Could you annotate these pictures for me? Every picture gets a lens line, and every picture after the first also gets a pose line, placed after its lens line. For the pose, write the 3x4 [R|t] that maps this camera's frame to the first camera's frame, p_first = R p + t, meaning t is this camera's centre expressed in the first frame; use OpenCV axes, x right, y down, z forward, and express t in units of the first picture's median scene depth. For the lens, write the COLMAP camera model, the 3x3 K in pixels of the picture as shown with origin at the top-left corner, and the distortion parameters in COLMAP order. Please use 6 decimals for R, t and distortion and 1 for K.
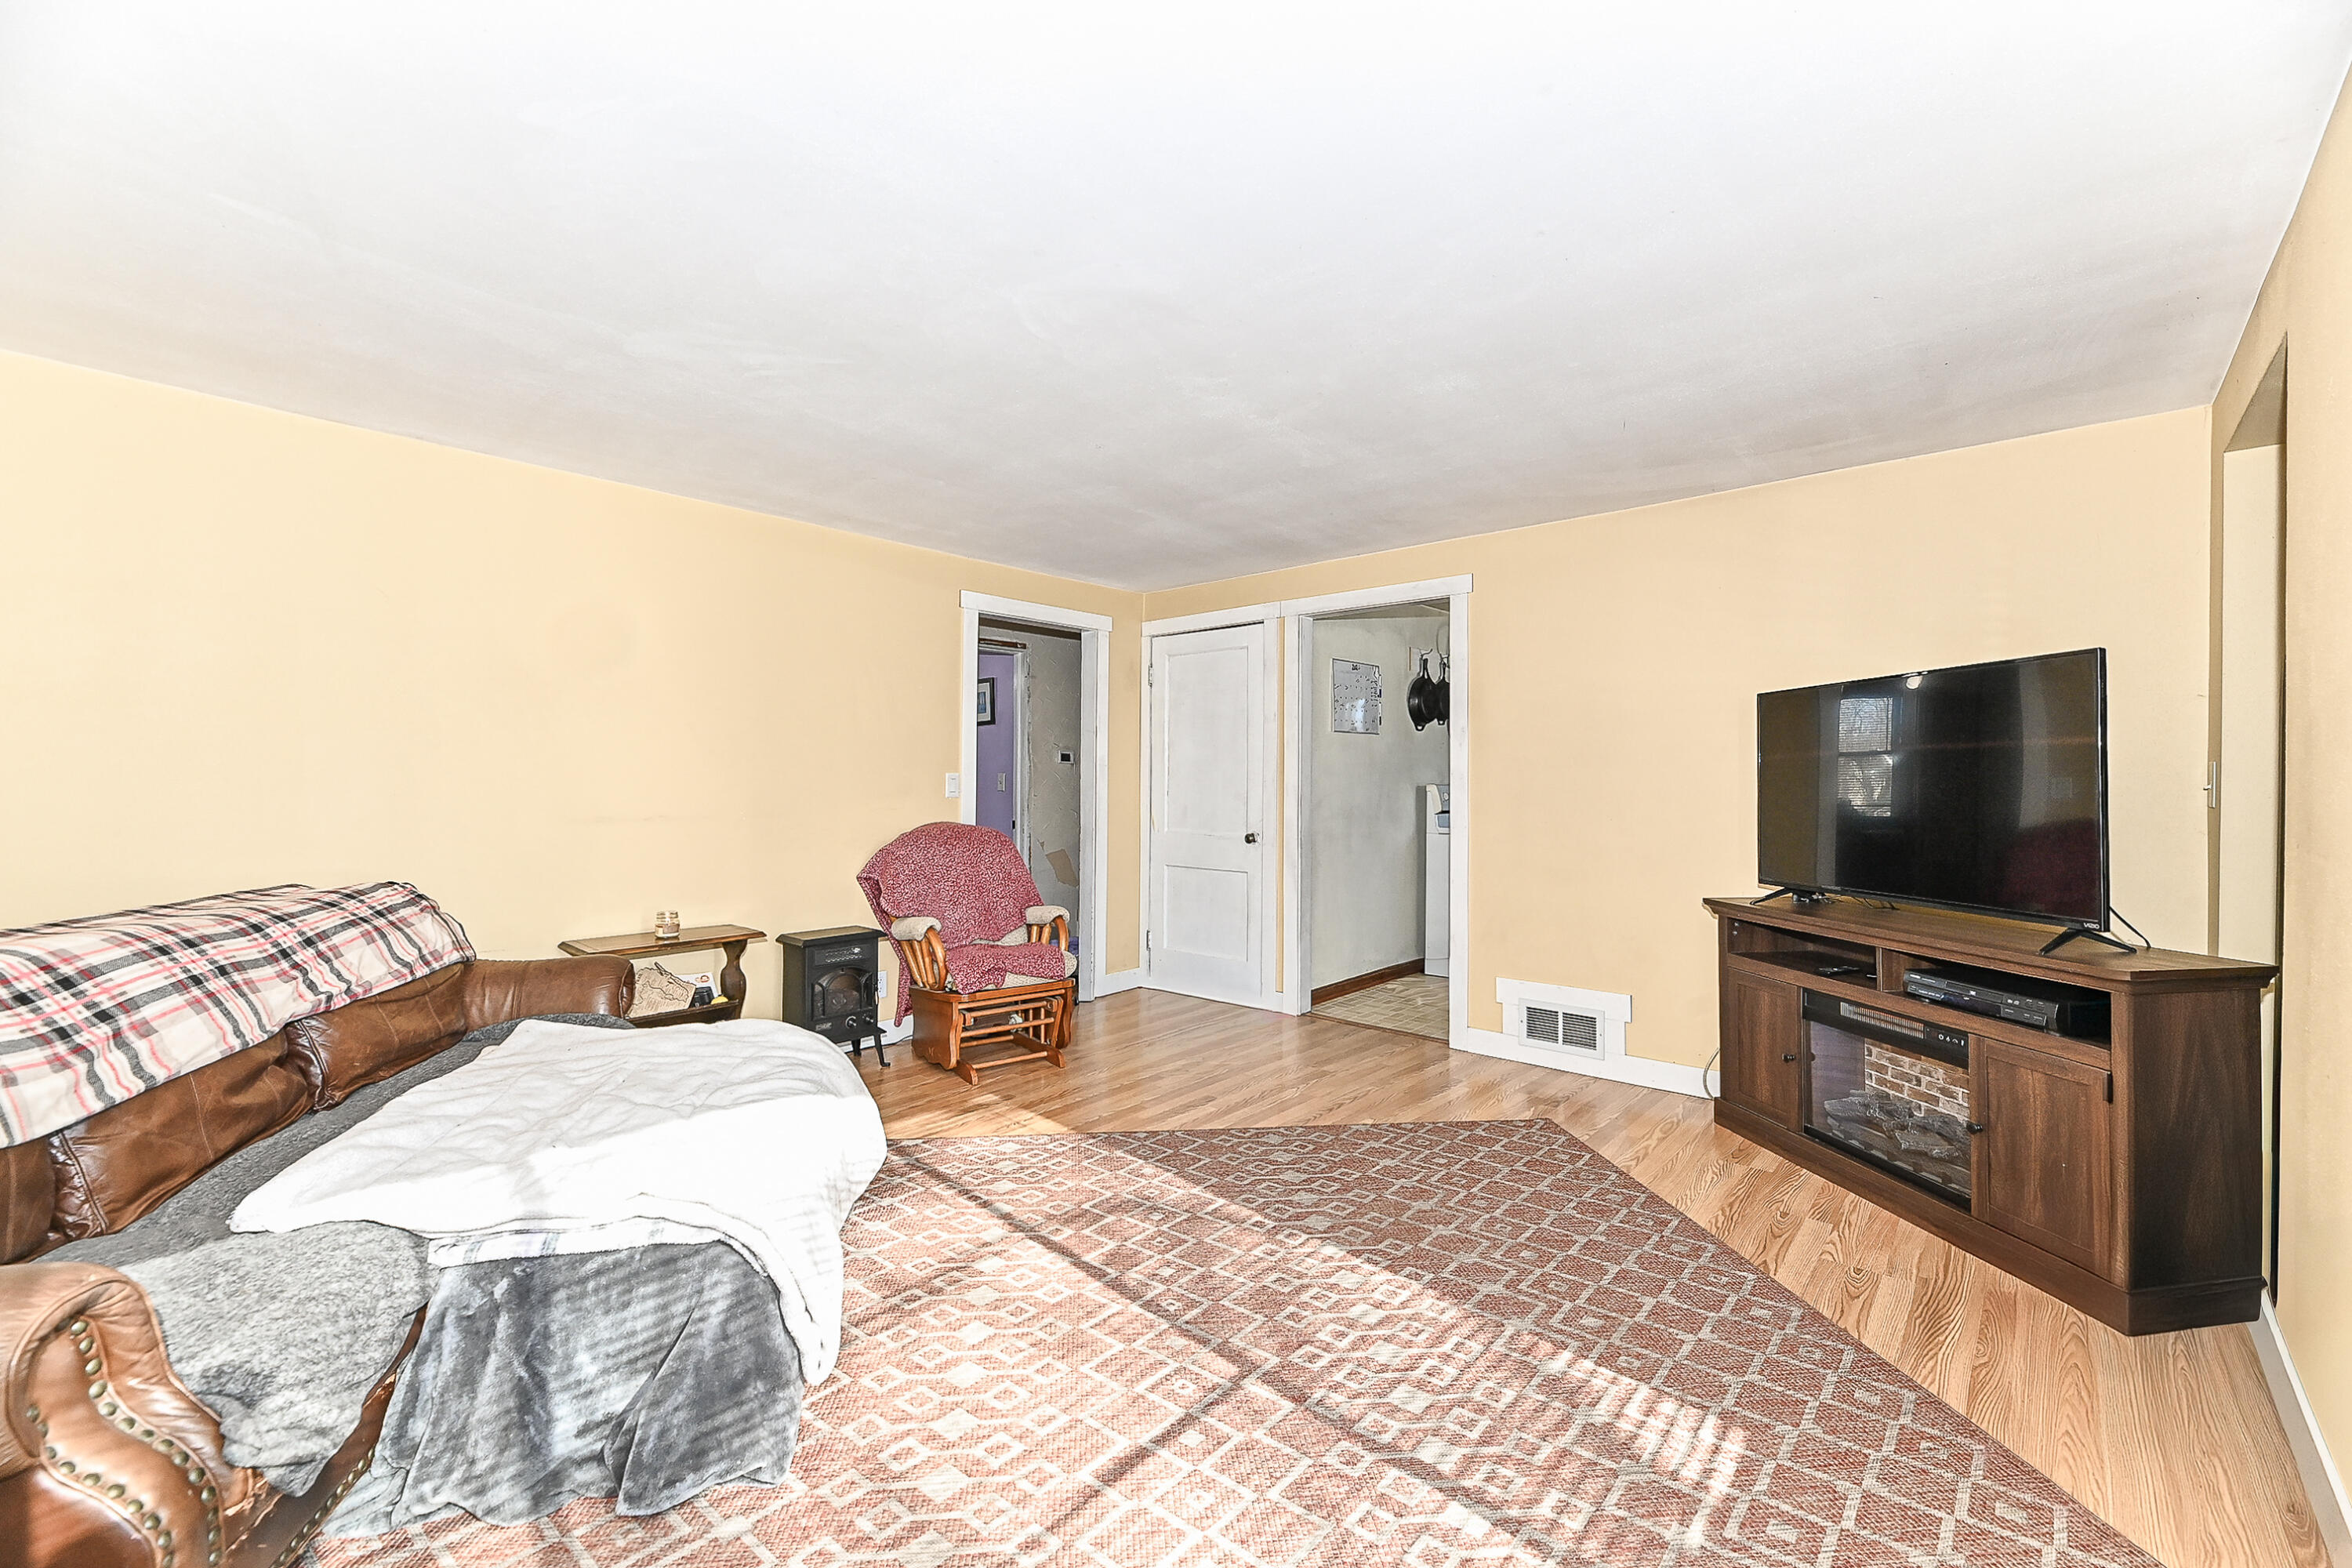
lens RADIAL K [[952.4, 0, 1166.2], [0, 952.4, 775.3], [0, 0, 1]] dist [-0.002483, -0.001450]
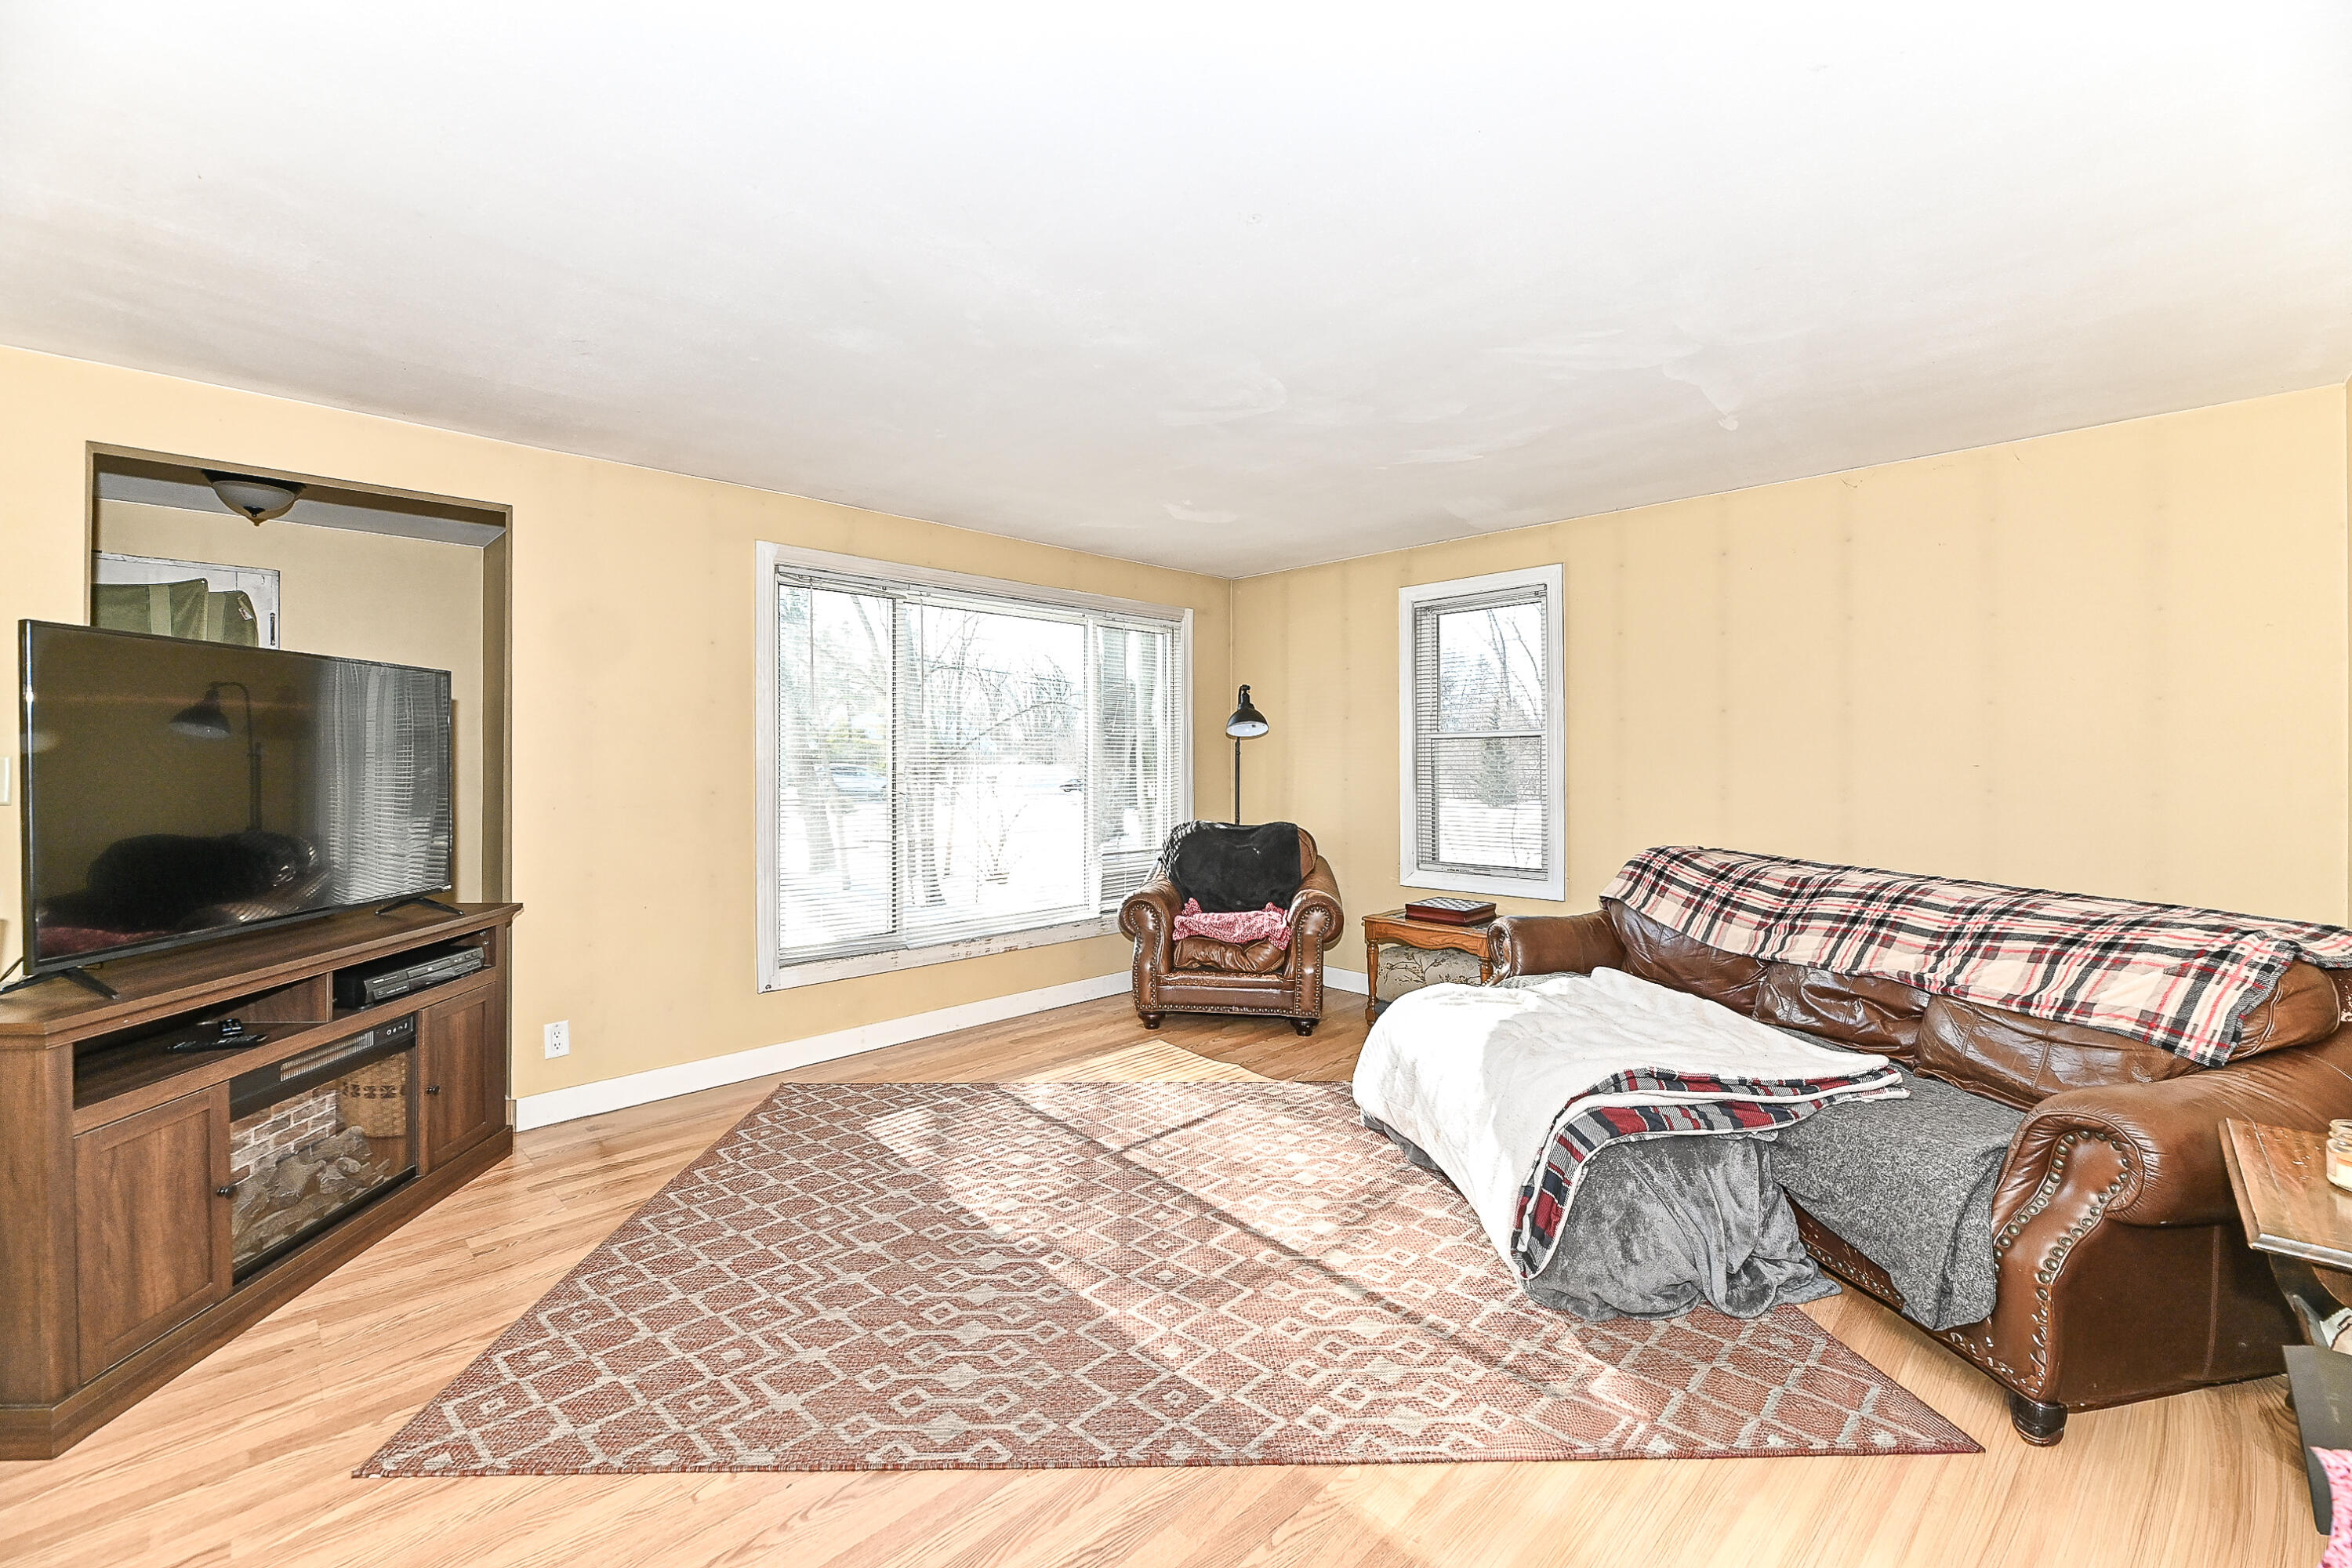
lens RADIAL K [[952.4, 0, 1169.0], [0, 952.4, 784.0], [0, 0, 1]] dist [-0.002483, -0.001450]
pose [[-0.998858, -0.002803, 0.047703, -0.056000], [-0.002050, 0.999873, 0.015810, -0.005808], [-0.047742, 0.015694, -0.998736, 1.939138]]
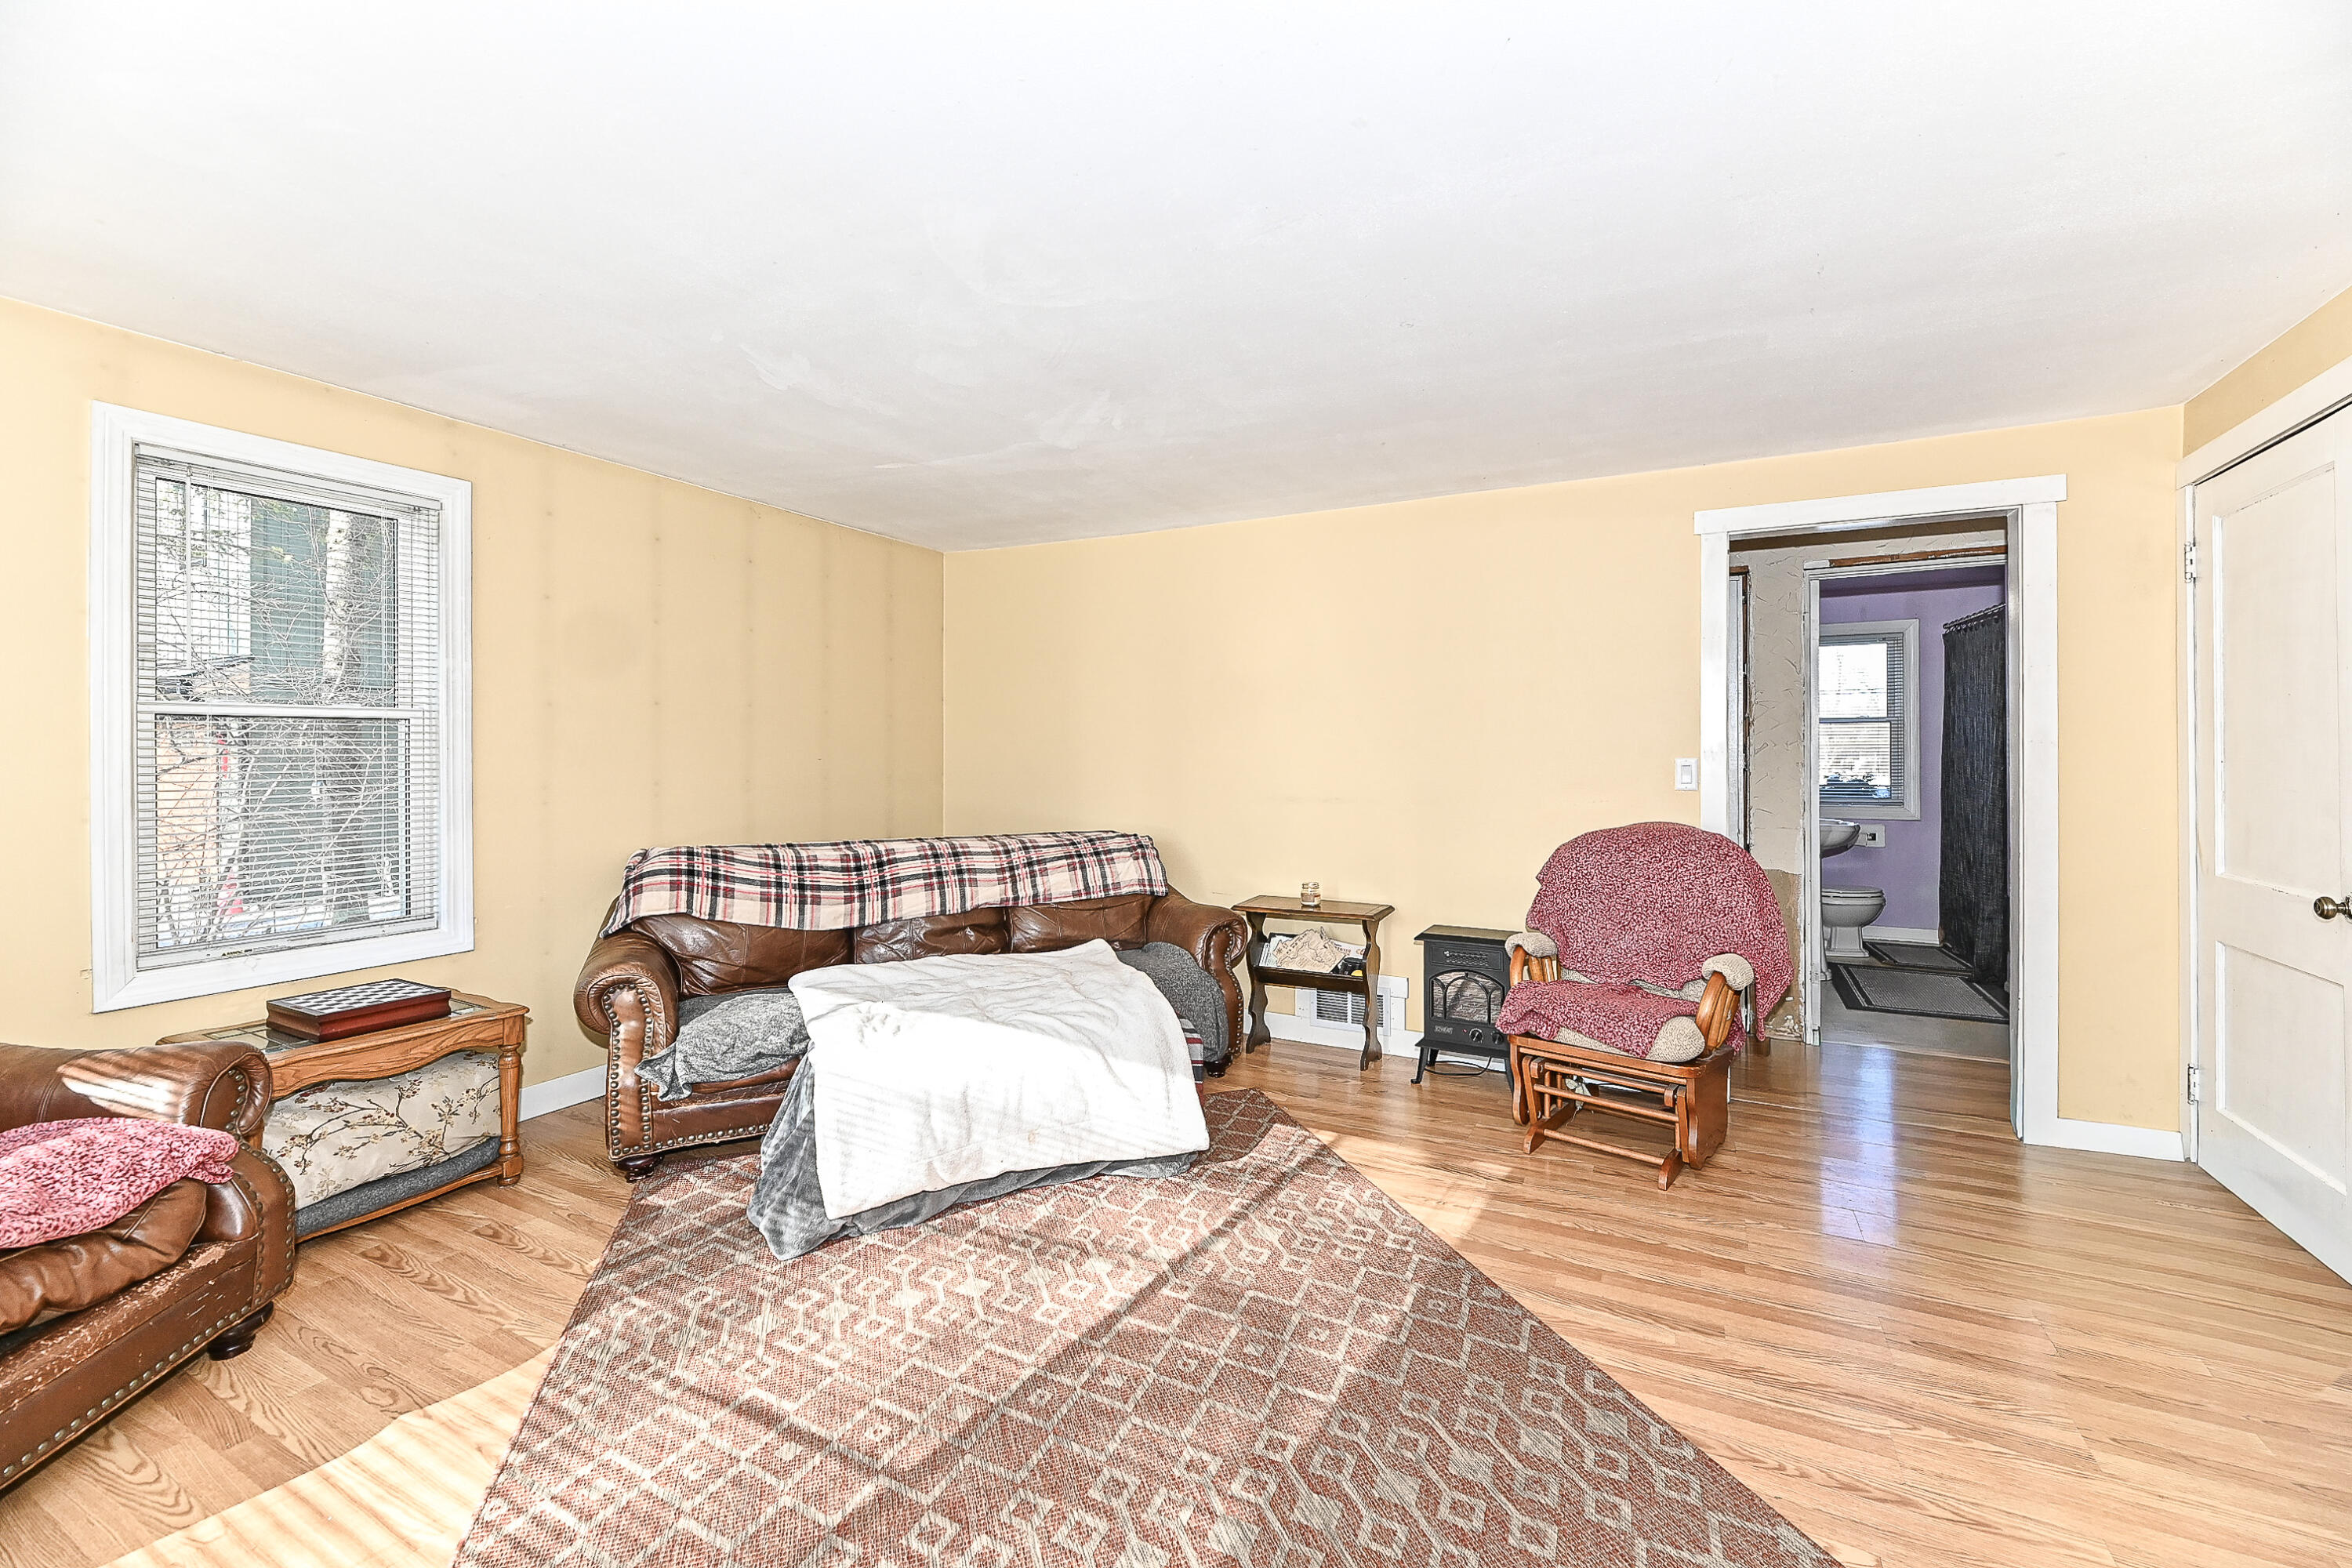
lens RADIAL K [[952.4, 0, 1188.7], [0, 952.4, 754.2], [0, 0, 1]] dist [-0.002483, -0.001450]
pose [[0.257277, -0.005308, -0.966323, 0.736616], [0.006559, 0.999971, -0.003747, -0.008901], [0.966315, -0.005374, 0.257305, 0.783905]]
